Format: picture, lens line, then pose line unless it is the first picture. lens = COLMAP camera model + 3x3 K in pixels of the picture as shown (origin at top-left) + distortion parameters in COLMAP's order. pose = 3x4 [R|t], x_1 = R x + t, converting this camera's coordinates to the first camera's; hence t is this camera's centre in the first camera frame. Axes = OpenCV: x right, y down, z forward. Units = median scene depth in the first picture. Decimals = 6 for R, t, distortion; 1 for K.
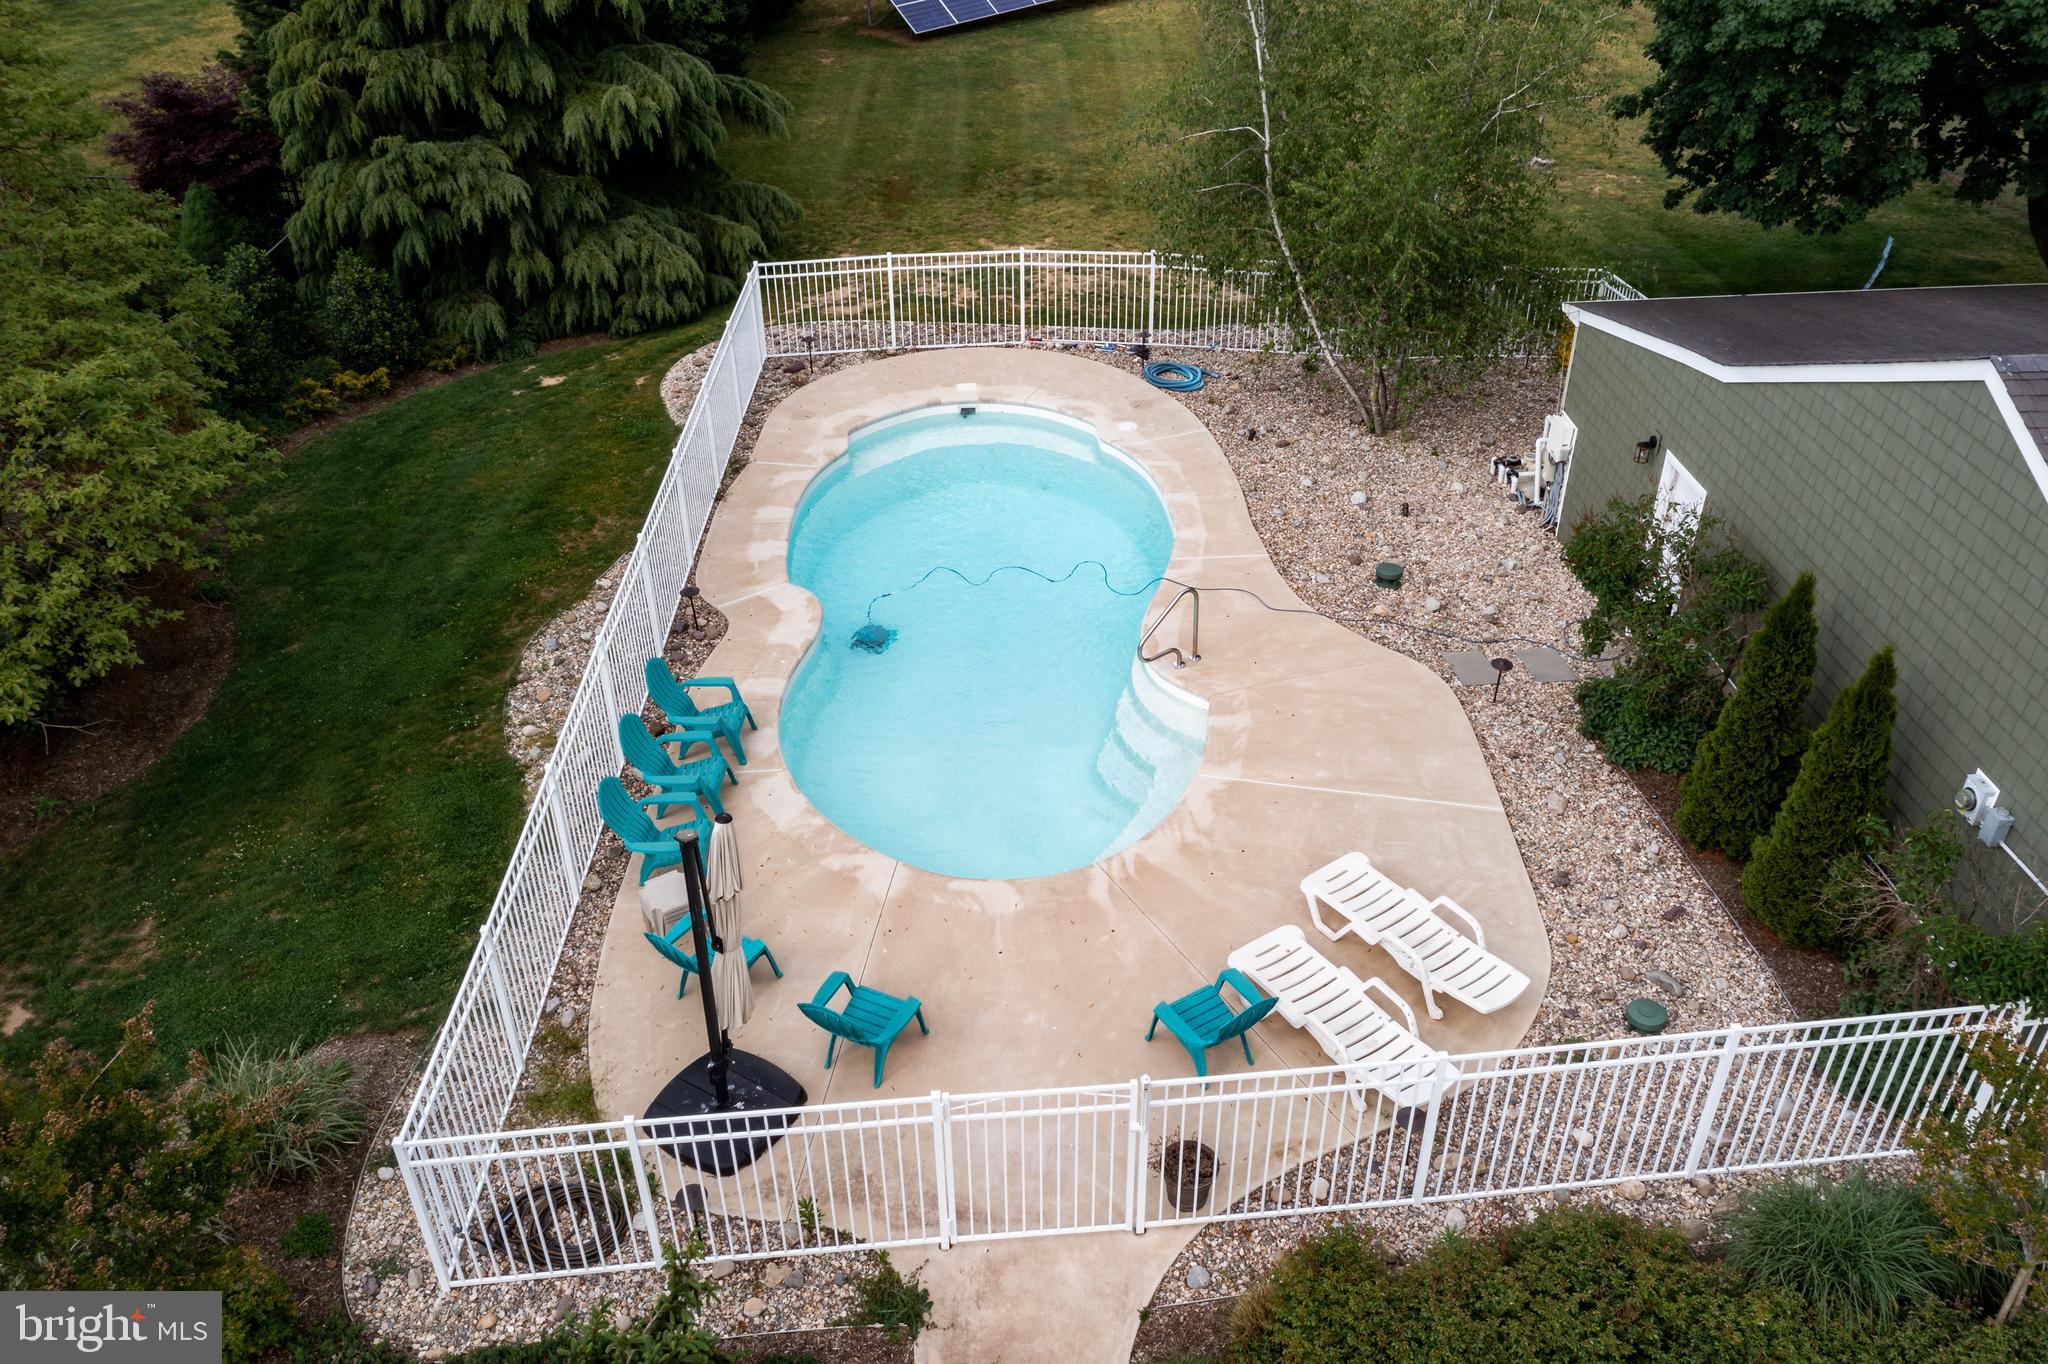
lens RADIAL K [[1614.7, 0, 1028.2], [0, 1614.7, 683.7], [0, 0, 1]] dist [-0.039729, 0.091960]
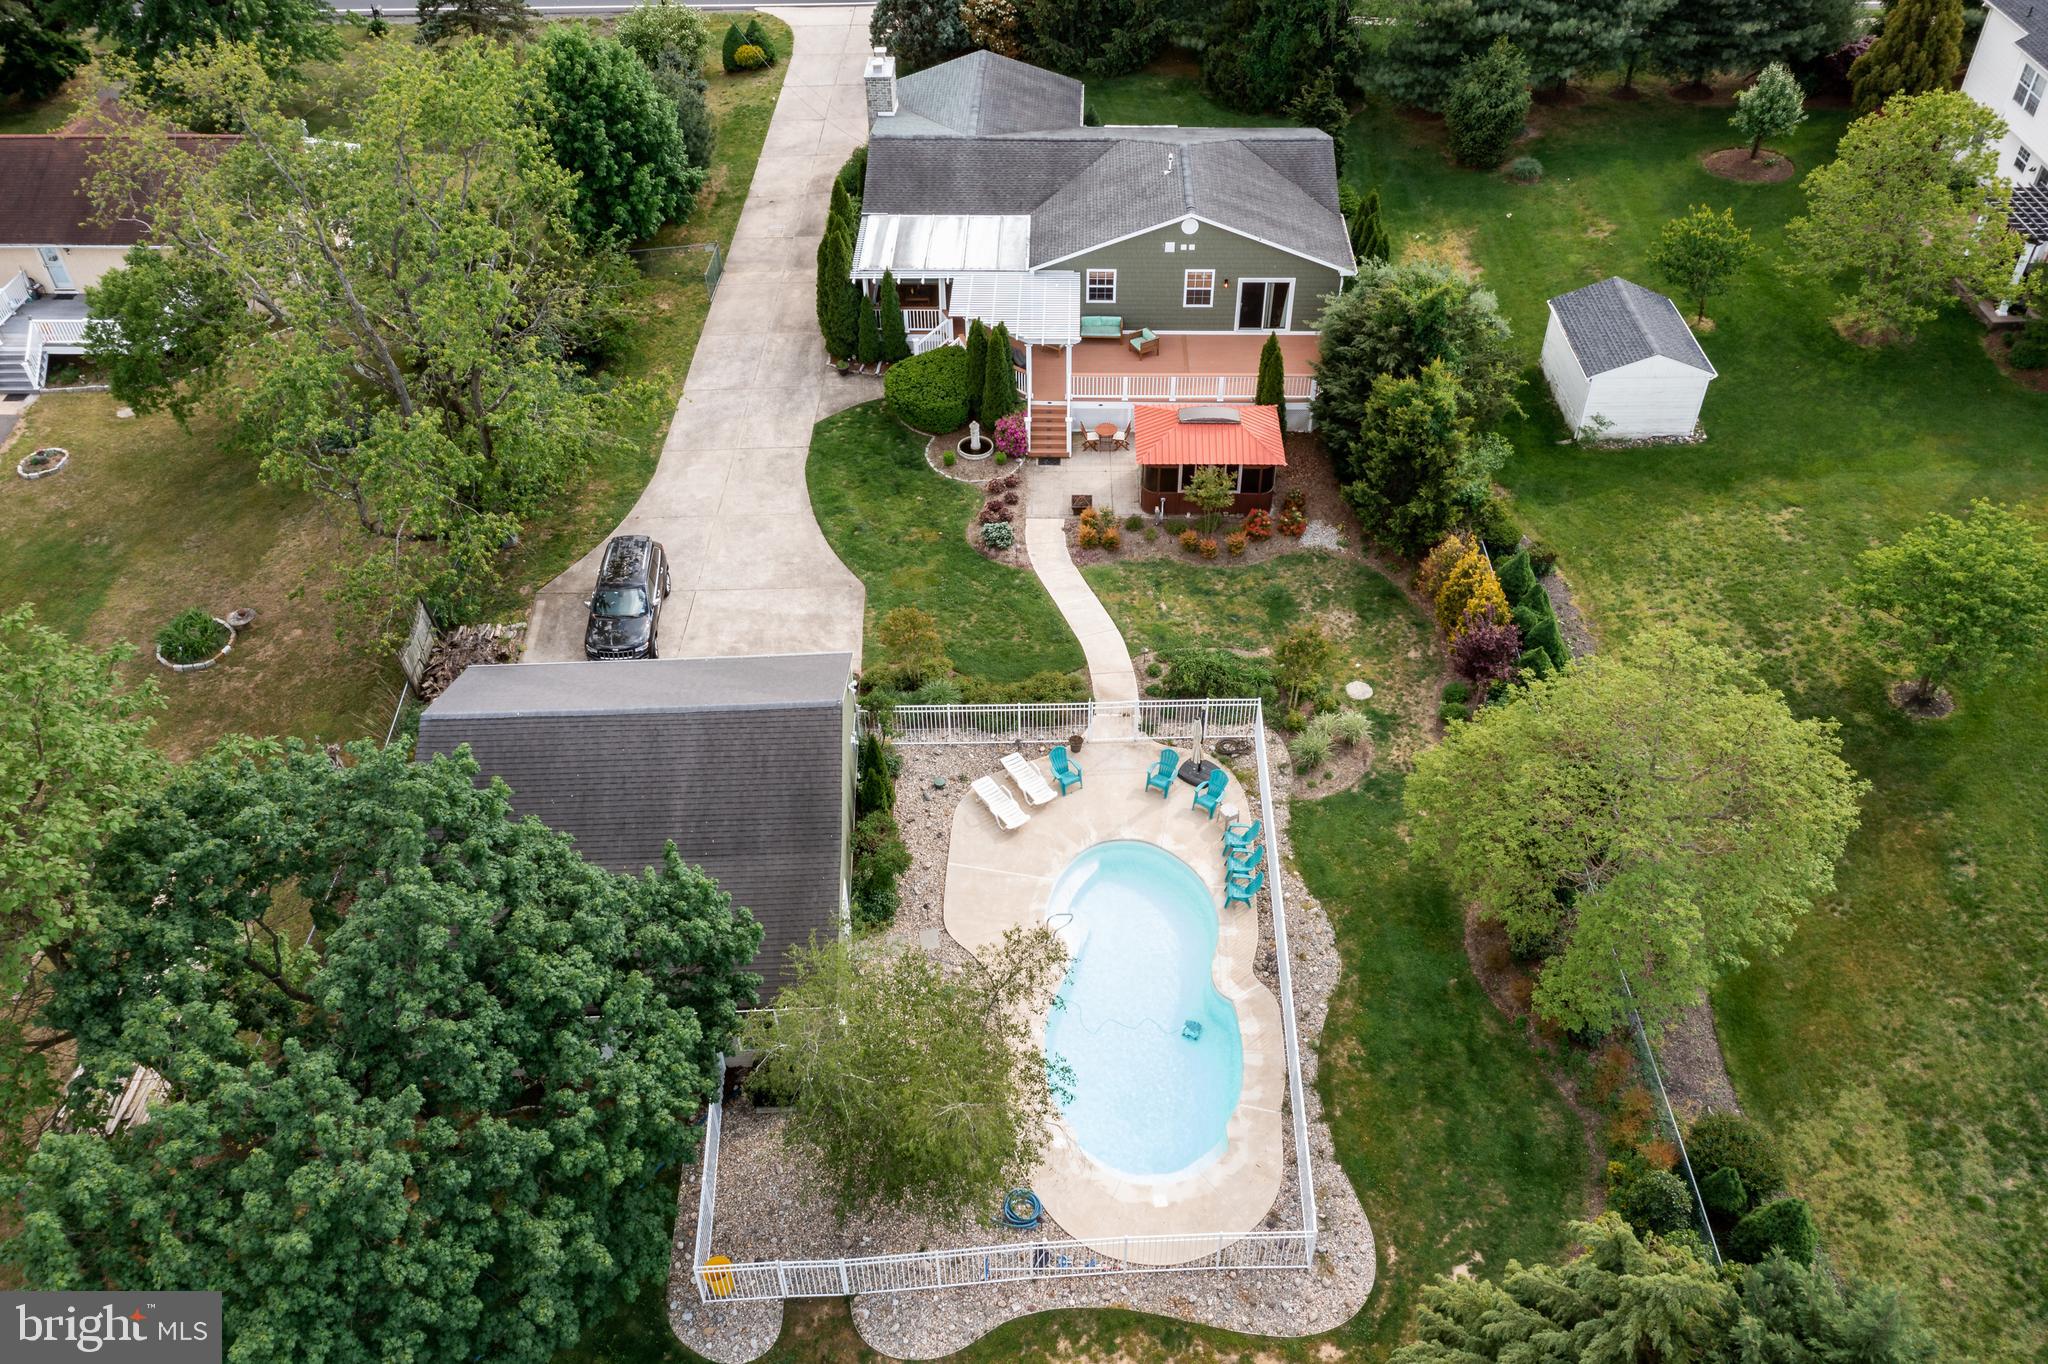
lens RADIAL K [[1616.5, 0, 1029.1], [0, 1616.5, 678.3], [0, 0, 1]] dist [-0.025688, 0.067601]
pose [[-0.999303, -0.009050, 0.036211, 0.033787], [0.032920, 0.243504, 0.969341, -1.719246], [-0.017591, 0.969858, -0.243036, 0.863368]]
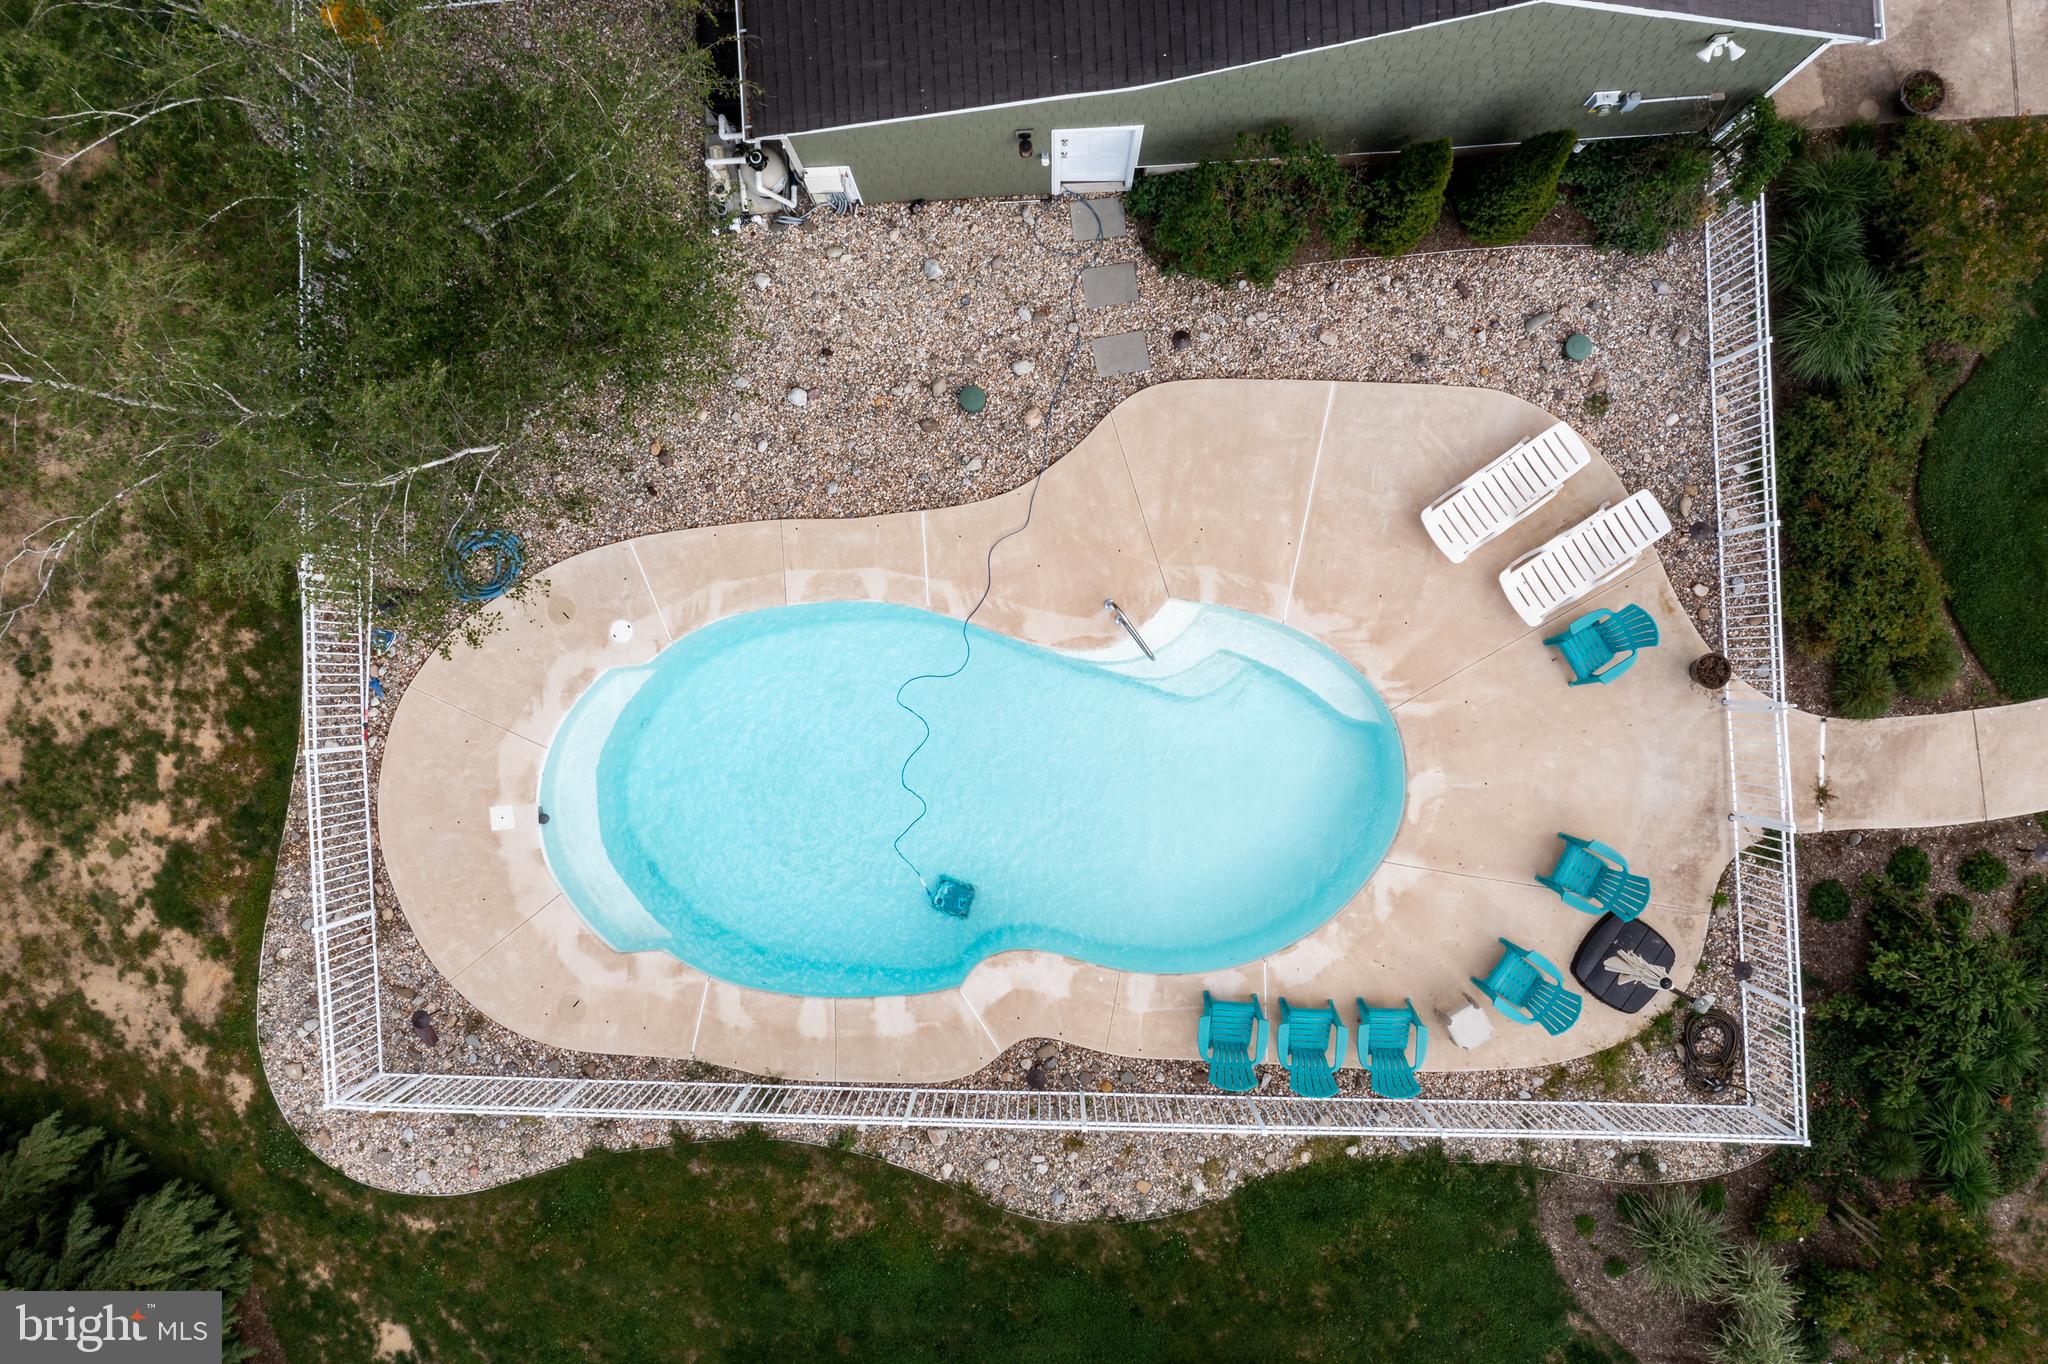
lens RADIAL K [[1618.4, 0, 1025.0], [0, 1618.4, 676.1], [0, 0, 1]] dist [-0.025229, 0.056103]
pose [[0.020915, -0.999756, 0.007138, 0.032761], [0.571026, 0.017806, 0.820739, -0.685299], [-0.820665, -0.013090, 0.571259, 0.299559]]
